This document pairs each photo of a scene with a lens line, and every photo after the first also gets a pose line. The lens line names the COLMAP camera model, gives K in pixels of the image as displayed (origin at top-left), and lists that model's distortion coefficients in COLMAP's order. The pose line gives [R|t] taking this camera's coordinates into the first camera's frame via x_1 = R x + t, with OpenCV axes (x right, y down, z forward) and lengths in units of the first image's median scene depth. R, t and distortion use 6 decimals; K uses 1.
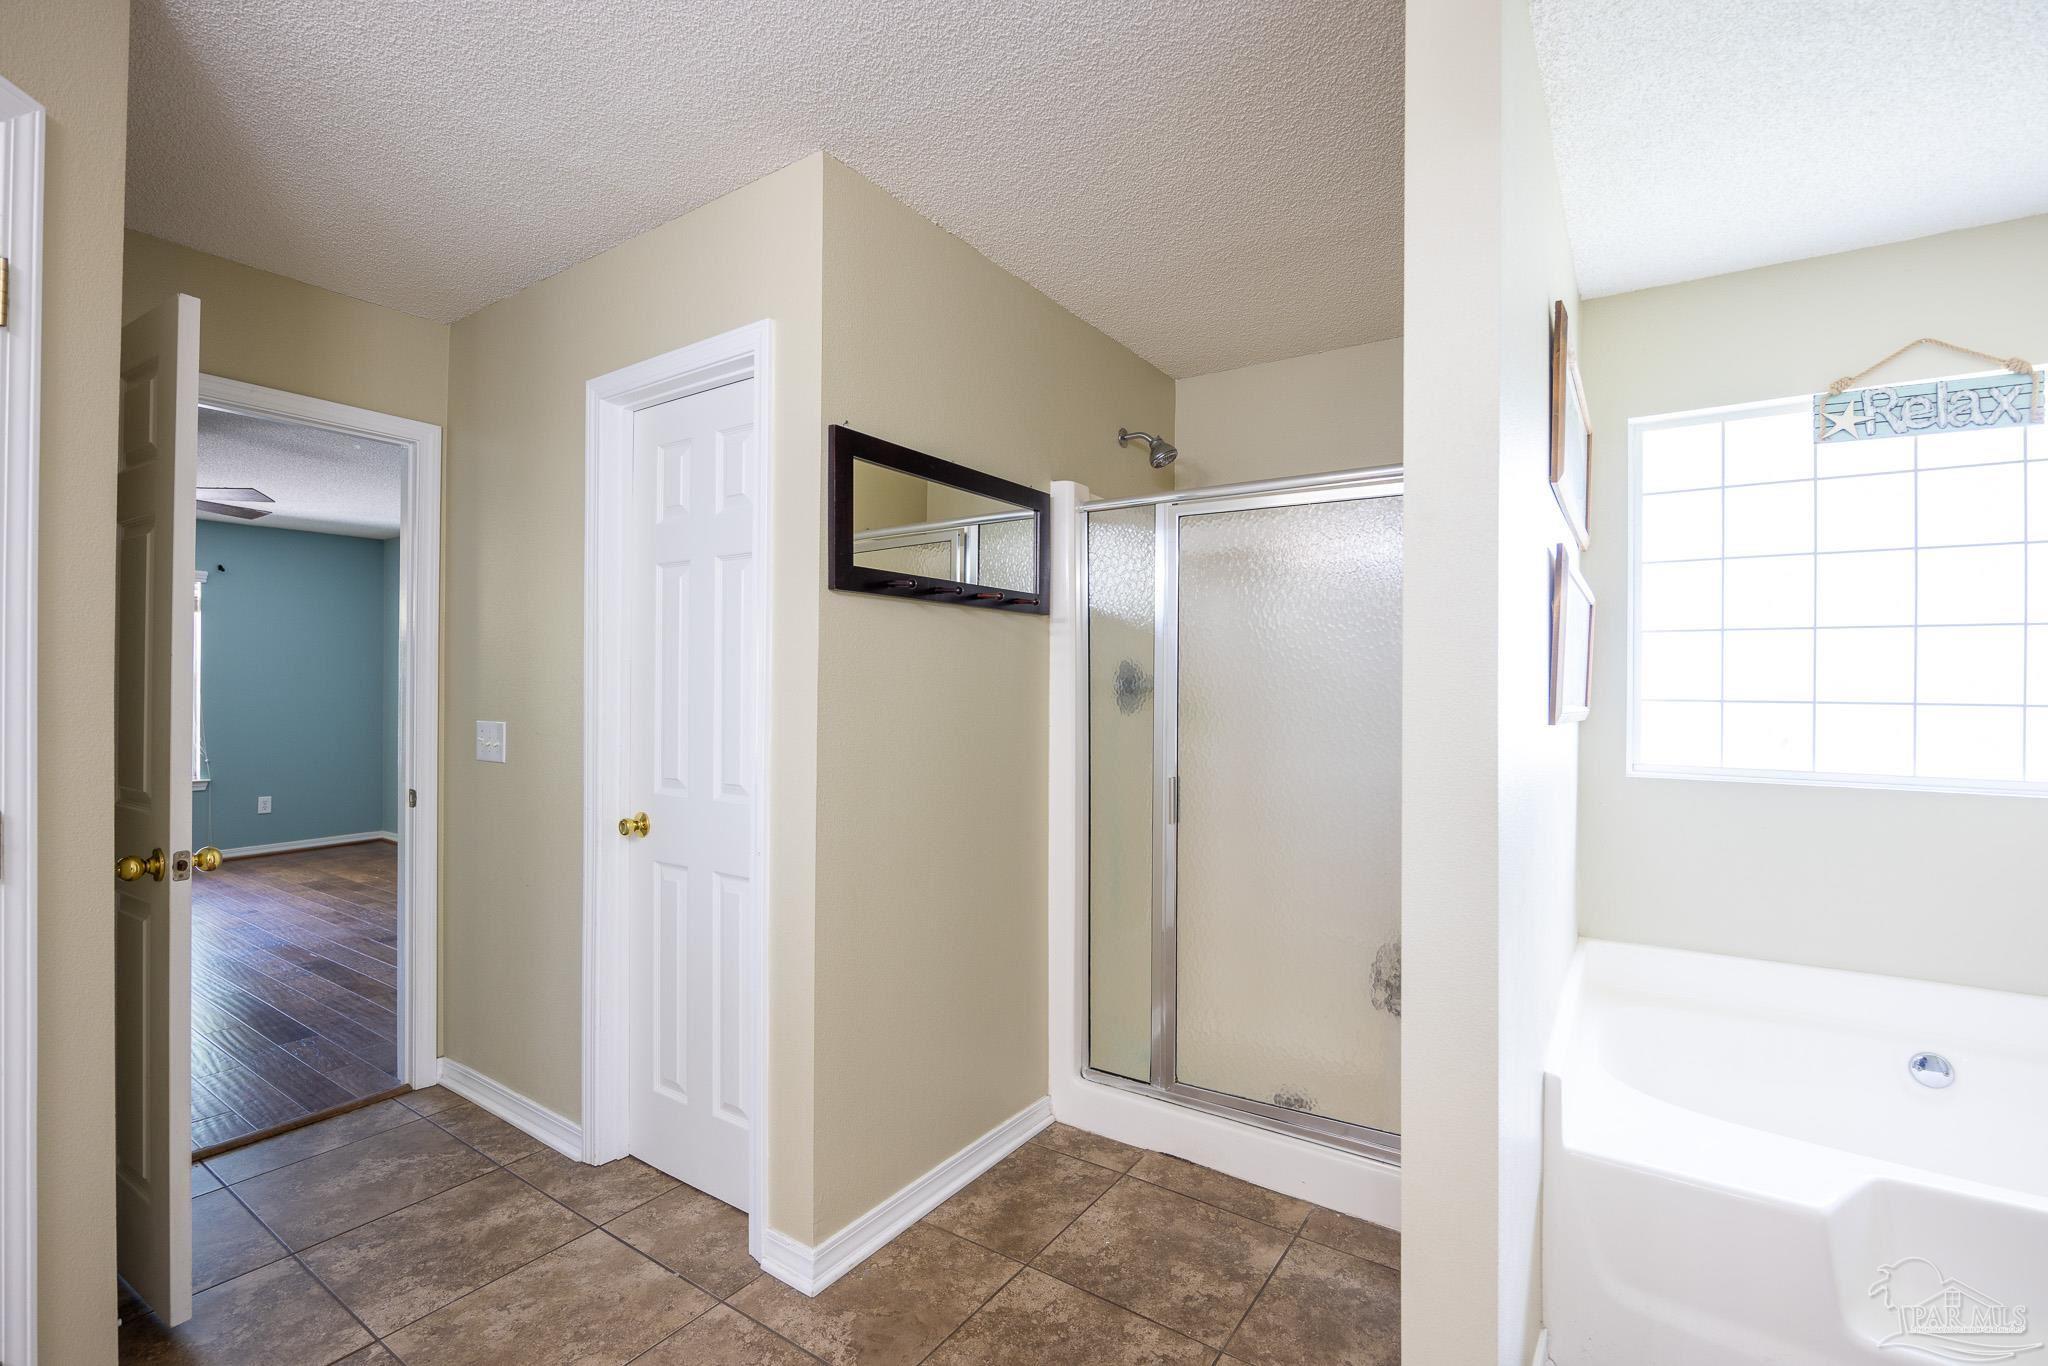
lens RADIAL K [[894.3, 0, 1014.5], [0, 894.3, 683.9], [0, 0, 1]] dist [-0.007504, -0.000724]
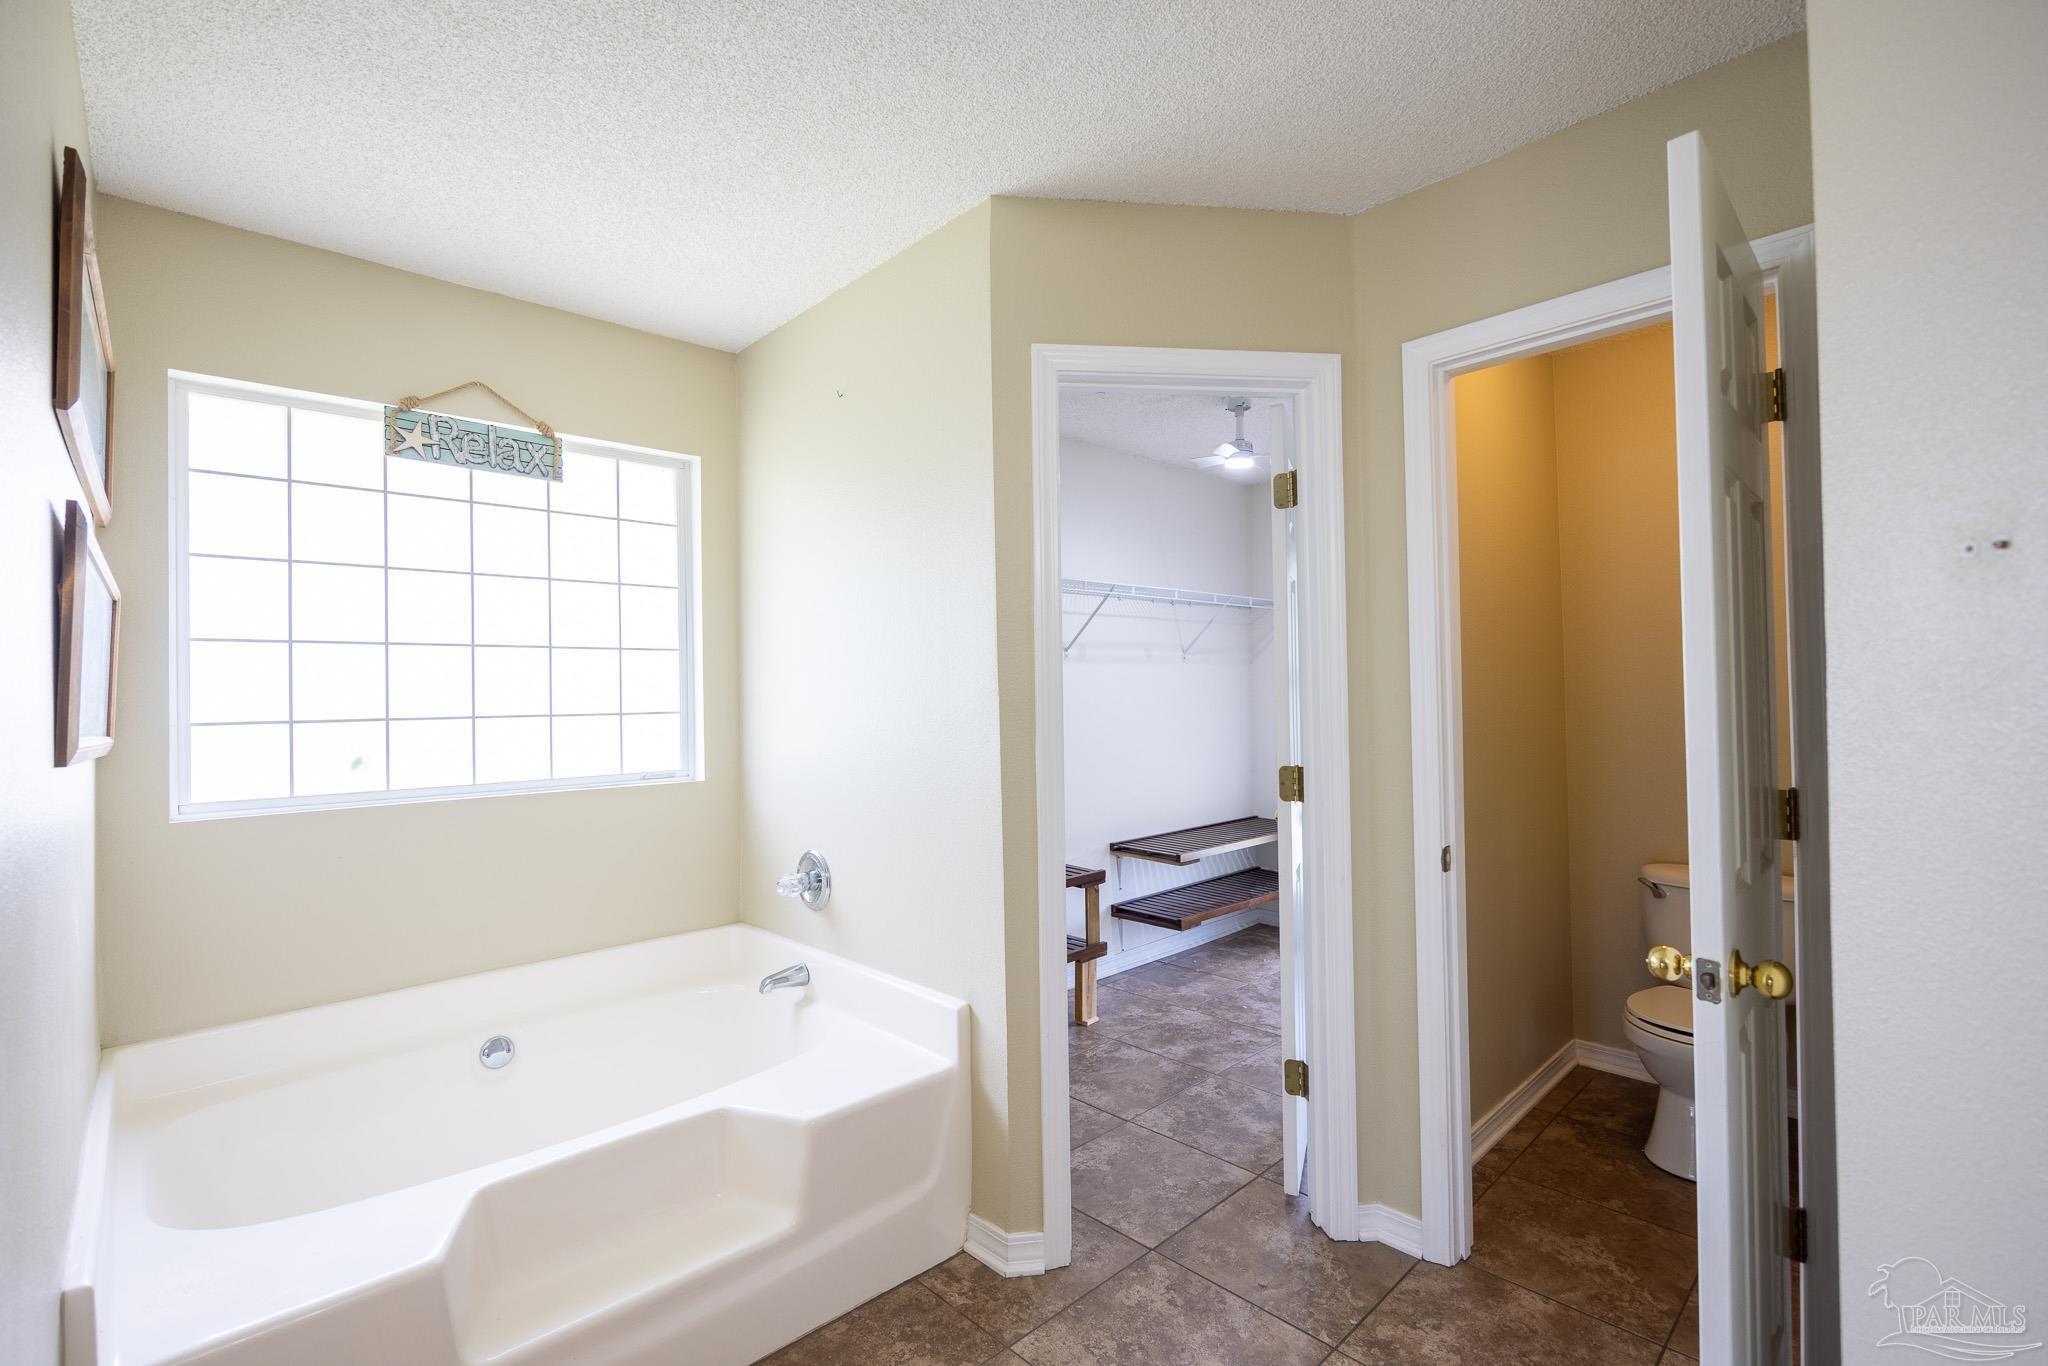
lens RADIAL K [[894.3, 0, 1014.5], [0, 894.3, 683.9], [0, 0, 1]] dist [-0.007504, -0.000724]
pose [[0.187015, 0.001763, 0.982356, 0.071614], [0.020319, 0.999778, -0.005662, 0.001452], [-0.982147, 0.021019, 0.186937, 0.150409]]
